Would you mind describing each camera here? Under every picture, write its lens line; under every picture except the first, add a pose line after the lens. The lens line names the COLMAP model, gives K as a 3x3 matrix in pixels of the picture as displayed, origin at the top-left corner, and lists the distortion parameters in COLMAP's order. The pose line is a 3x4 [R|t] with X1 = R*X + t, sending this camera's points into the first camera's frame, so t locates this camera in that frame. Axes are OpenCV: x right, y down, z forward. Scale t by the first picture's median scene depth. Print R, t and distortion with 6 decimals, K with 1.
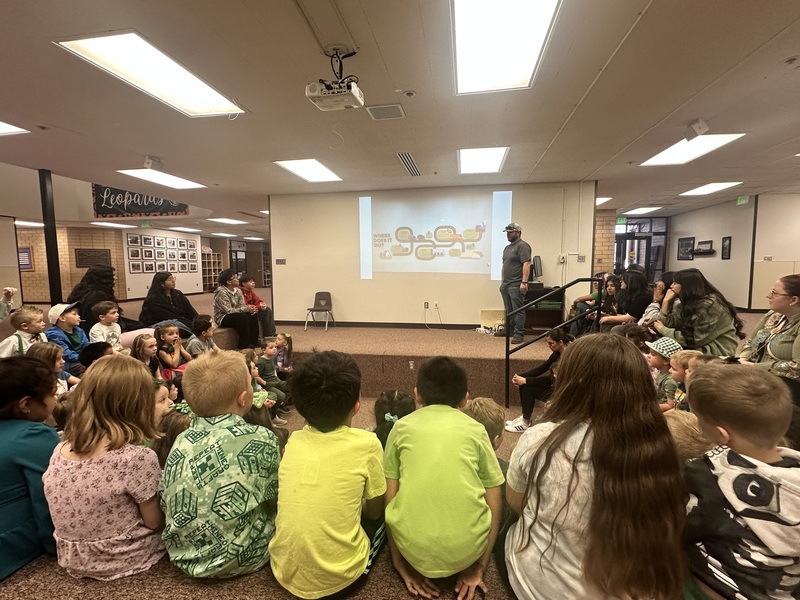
lens RADIAL K [[373.1, 0, 400.7], [0, 373.1, 303.3], [0, 0, 1]] dist [-0.000916, -0.000181]
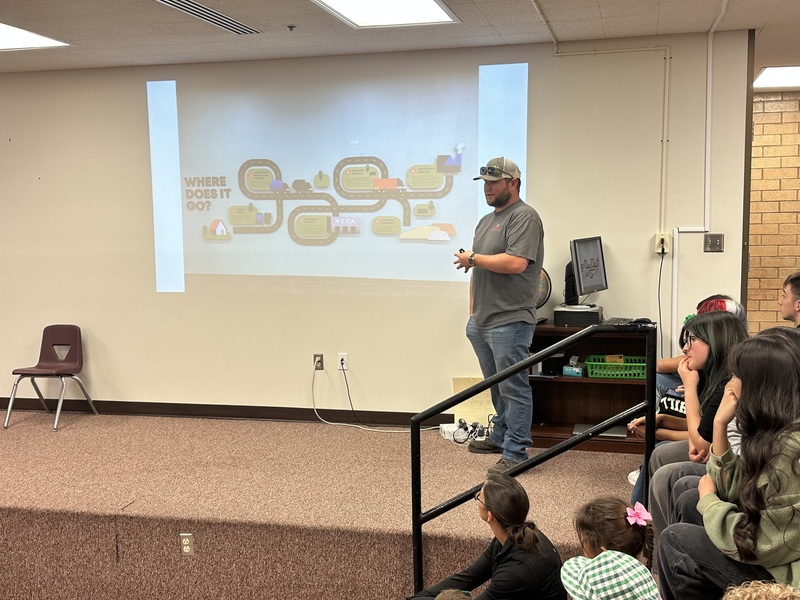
lens RADIAL K [[952.6, 0, 400.2], [0, 952.6, 295.5], [0, 0, 1]] dist [0.113870, 0.000000]
pose [[0.996451, -0.000088, -0.084169, 0.241033], [0.000094, 1.000000, 0.000066, -0.064269], [0.084169, -0.000074, 0.996451, 0.022528]]
